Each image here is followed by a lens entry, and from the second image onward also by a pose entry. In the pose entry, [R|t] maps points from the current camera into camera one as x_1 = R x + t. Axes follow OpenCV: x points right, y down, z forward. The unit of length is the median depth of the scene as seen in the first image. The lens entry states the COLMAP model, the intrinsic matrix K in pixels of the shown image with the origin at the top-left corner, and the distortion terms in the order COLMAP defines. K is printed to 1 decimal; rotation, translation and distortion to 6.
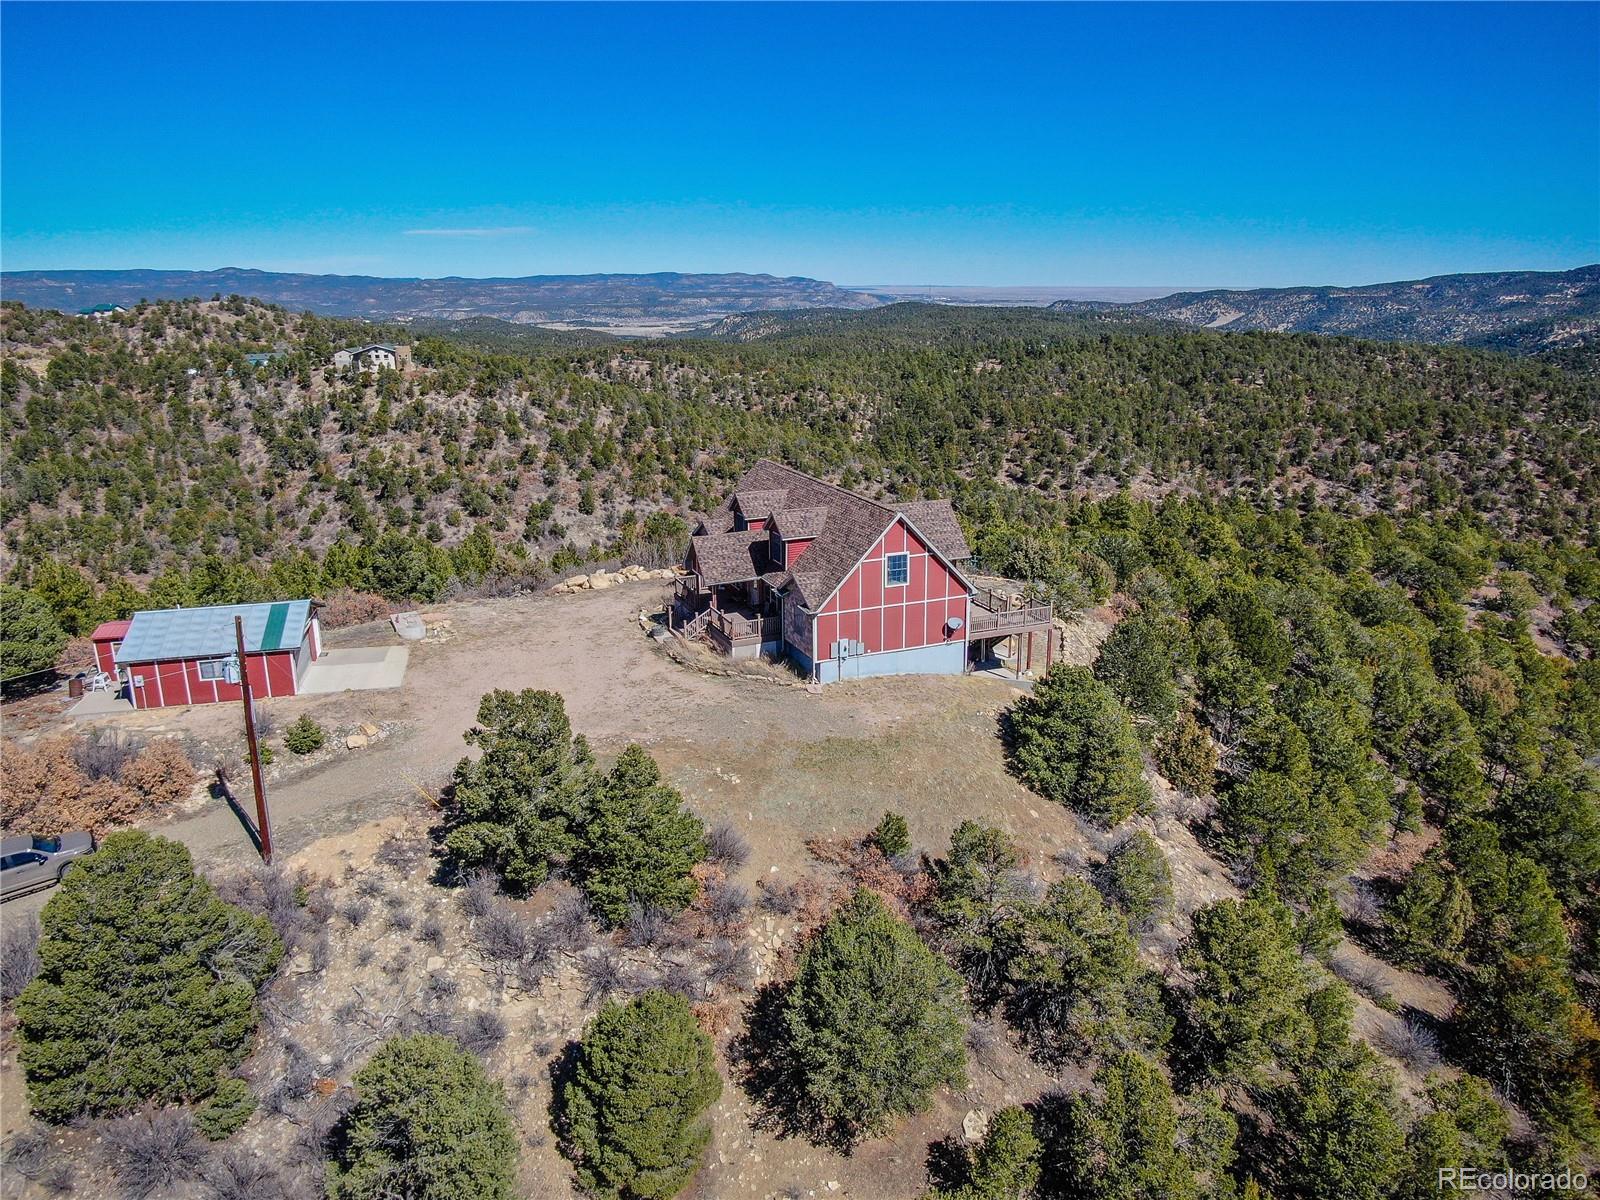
lens RADIAL K [[1143.9, 0, 798.8], [0, 1143.9, 598.3], [0, 0, 1]] dist [-0.019973, 0.007277]
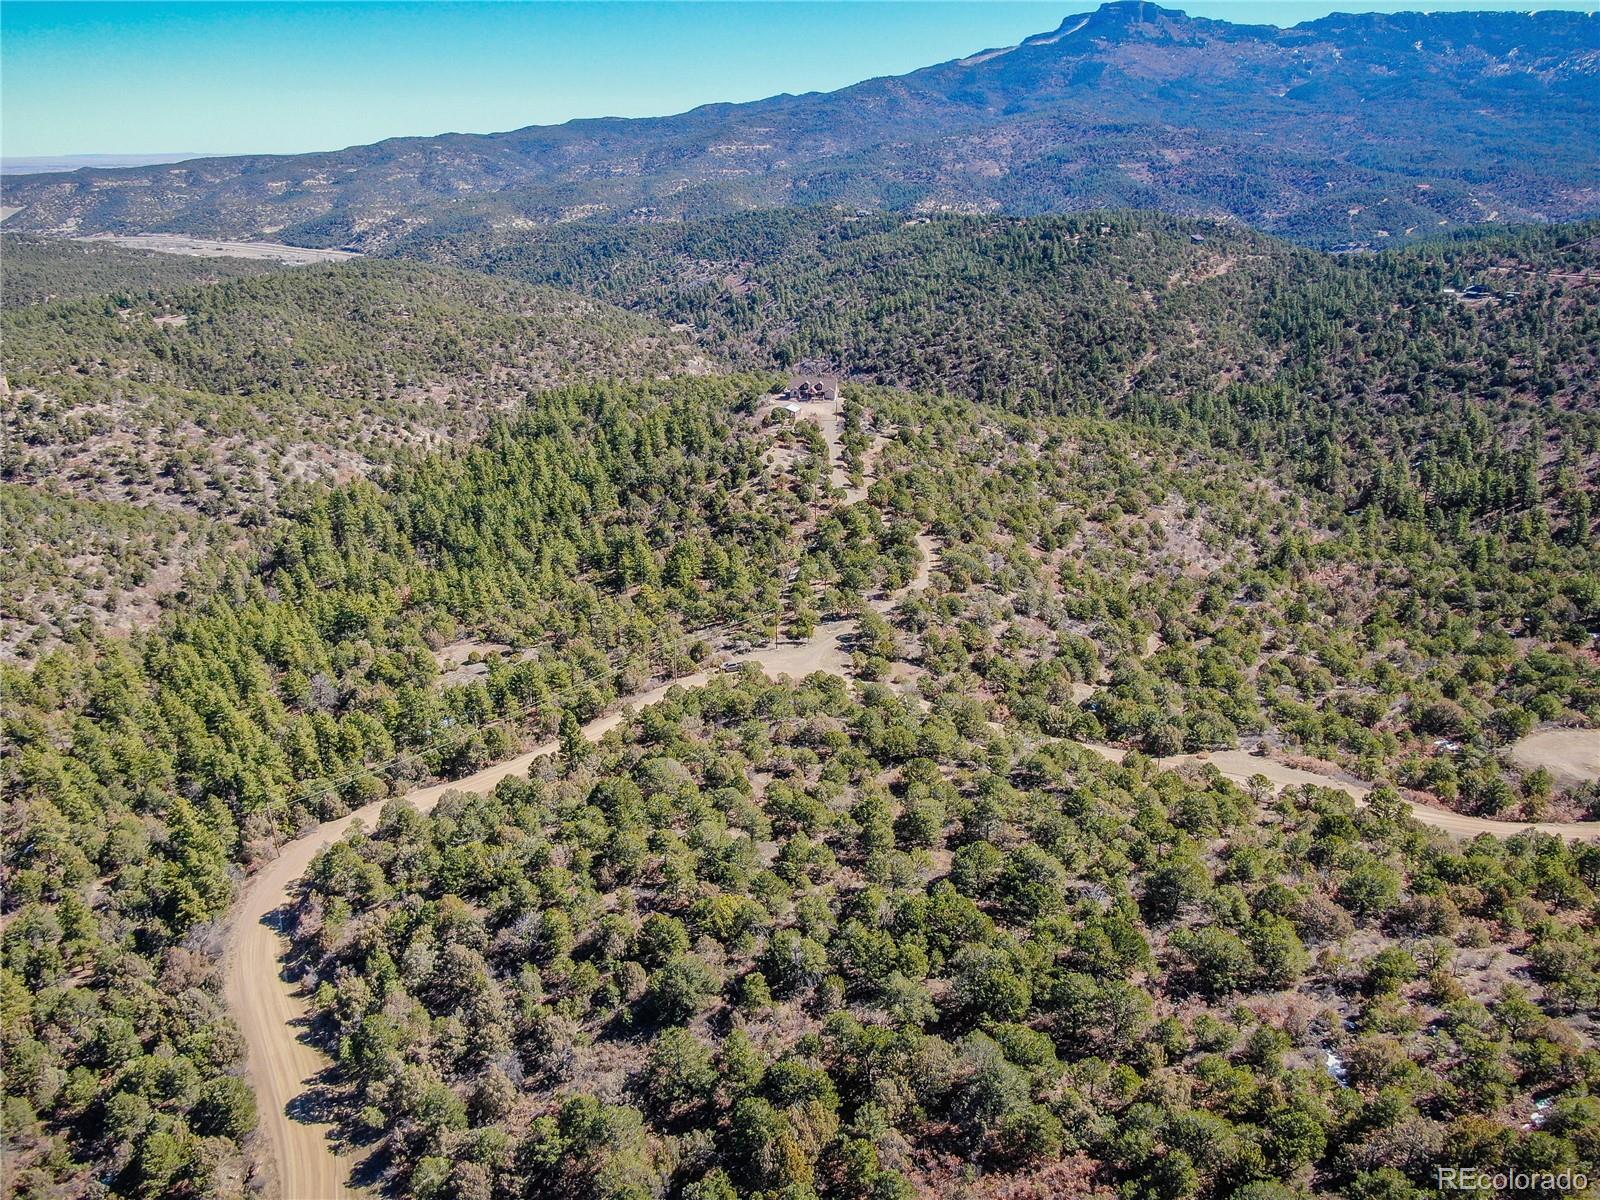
lens RADIAL K [[1143.9, 0, 803.8], [0, 1143.9, 599.1], [0, 0, 1]] dist [-0.019973, 0.007277]
pose [[0.533795, -0.312187, 0.785876, -0.806429], [0.225926, 0.948224, 0.223222, -0.052827], [-0.814874, 0.058395, 0.576689, -0.402004]]
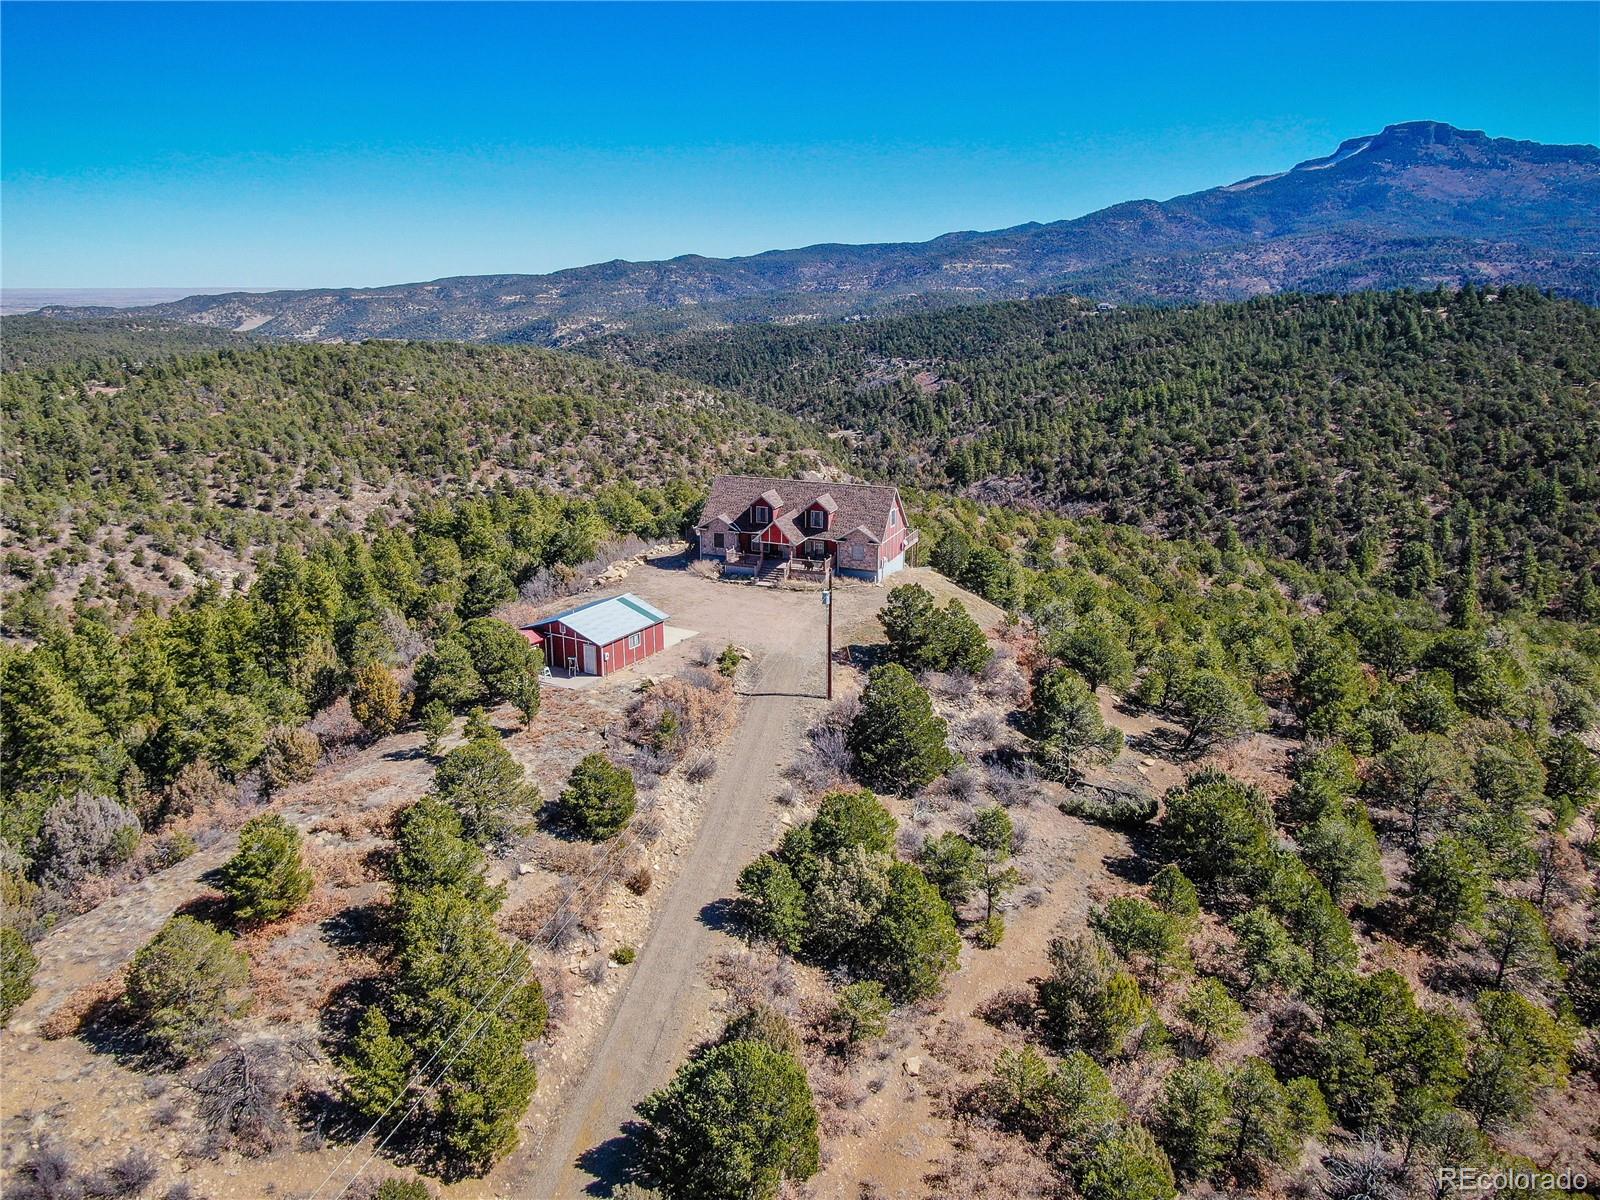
lens RADIAL K [[1143.9, 0, 803.8], [0, 1143.9, 606.3], [0, 0, 1]] dist [-0.019973, 0.007277]
pose [[0.696418, -0.191480, 0.691619, -0.155826], [0.187267, 0.978844, 0.082434, -0.007348], [-0.692772, 0.072109, 0.717543, -0.030350]]
